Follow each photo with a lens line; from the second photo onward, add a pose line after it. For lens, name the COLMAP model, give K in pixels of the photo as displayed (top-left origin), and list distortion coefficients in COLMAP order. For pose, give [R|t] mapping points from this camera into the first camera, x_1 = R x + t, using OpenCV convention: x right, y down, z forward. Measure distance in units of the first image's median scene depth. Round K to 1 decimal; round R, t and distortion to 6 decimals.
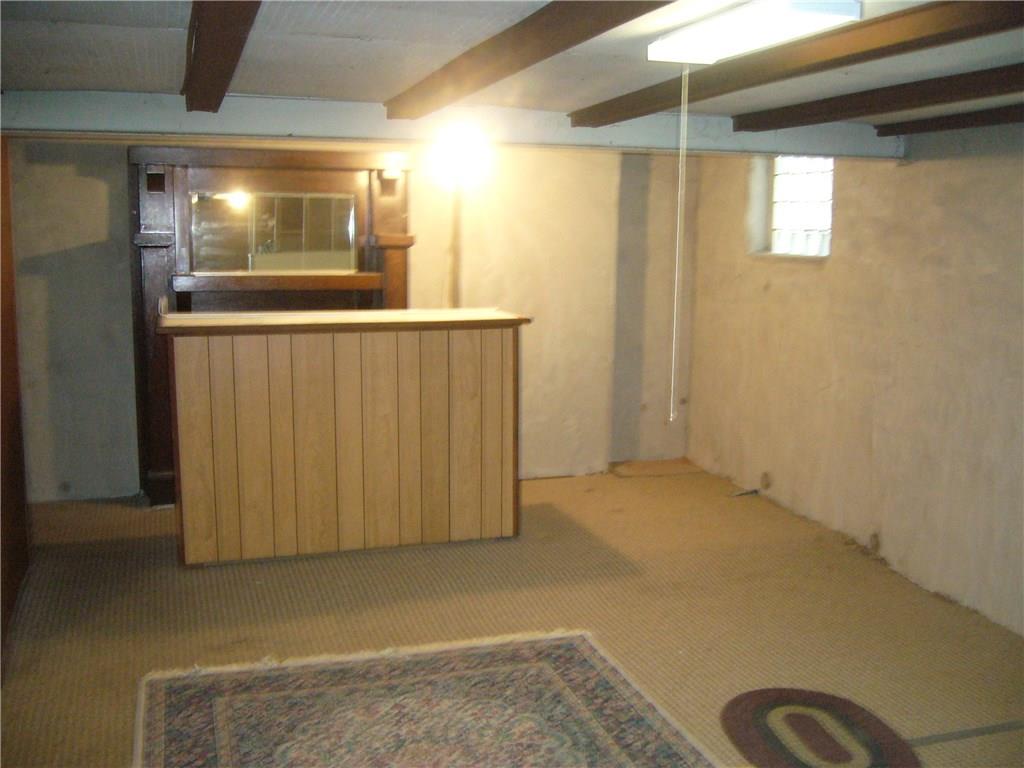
lens RADIAL K [[1084.8, 0, 512.0], [0, 1084.8, 384.0], [0, 0, 1]] dist [-0.067768, 0.017514]
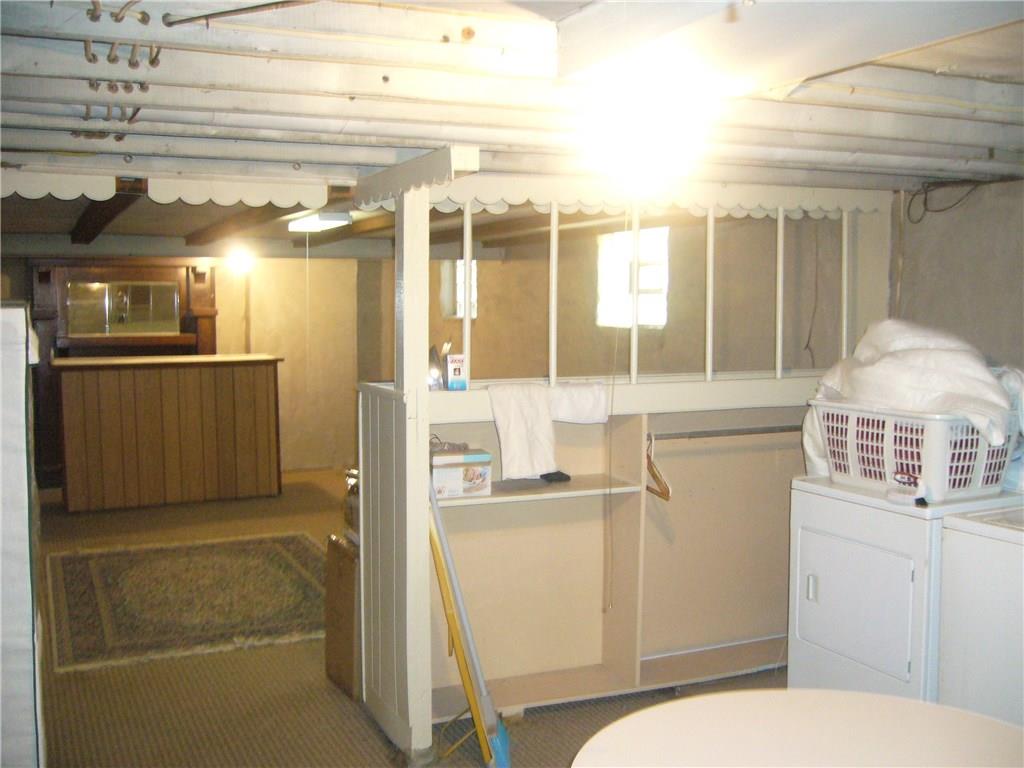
lens RADIAL K [[1084.8, 0, 512.0], [0, 1084.8, 384.0], [0, 0, 1]] dist [-0.067768, 0.017514]
pose [[0.992354, -0.021242, 0.121585, 0.150315], [0.028759, 0.997759, -0.060409, 0.081419], [-0.120030, 0.063444, 0.990741, -0.619449]]
